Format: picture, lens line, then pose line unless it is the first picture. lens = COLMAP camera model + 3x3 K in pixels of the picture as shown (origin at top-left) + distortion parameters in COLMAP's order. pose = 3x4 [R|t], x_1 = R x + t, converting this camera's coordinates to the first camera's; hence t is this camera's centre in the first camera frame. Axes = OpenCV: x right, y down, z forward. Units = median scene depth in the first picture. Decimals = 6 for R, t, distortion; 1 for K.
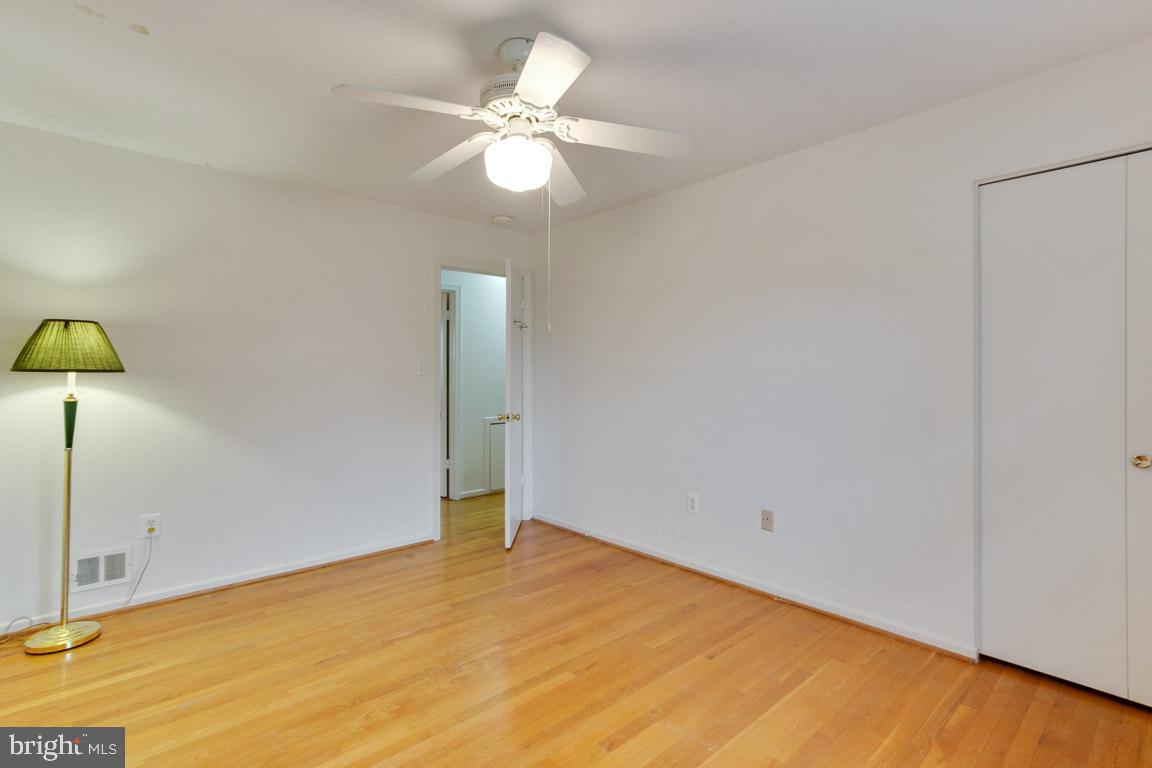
lens RADIAL K [[541.0, 0, 574.8], [0, 541.0, 374.0], [0, 0, 1]] dist [0.004086, 0.001220]
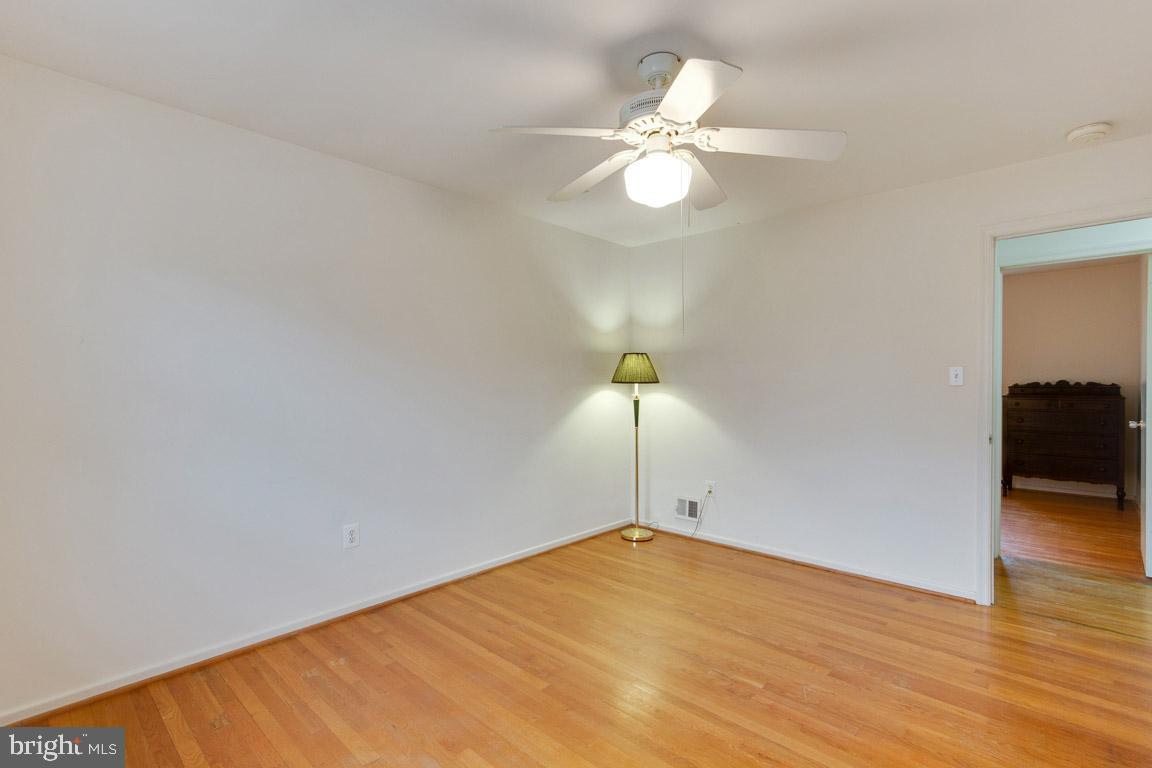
lens RADIAL K [[541.0, 0, 579.7], [0, 541.0, 388.7], [0, 0, 1]] dist [0.004086, 0.001220]
pose [[0.088942, 0.011963, -0.995965, 0.678948], [0.003013, 0.999920, 0.012279, -0.007143], [0.996032, -0.004093, 0.088899, 0.570915]]
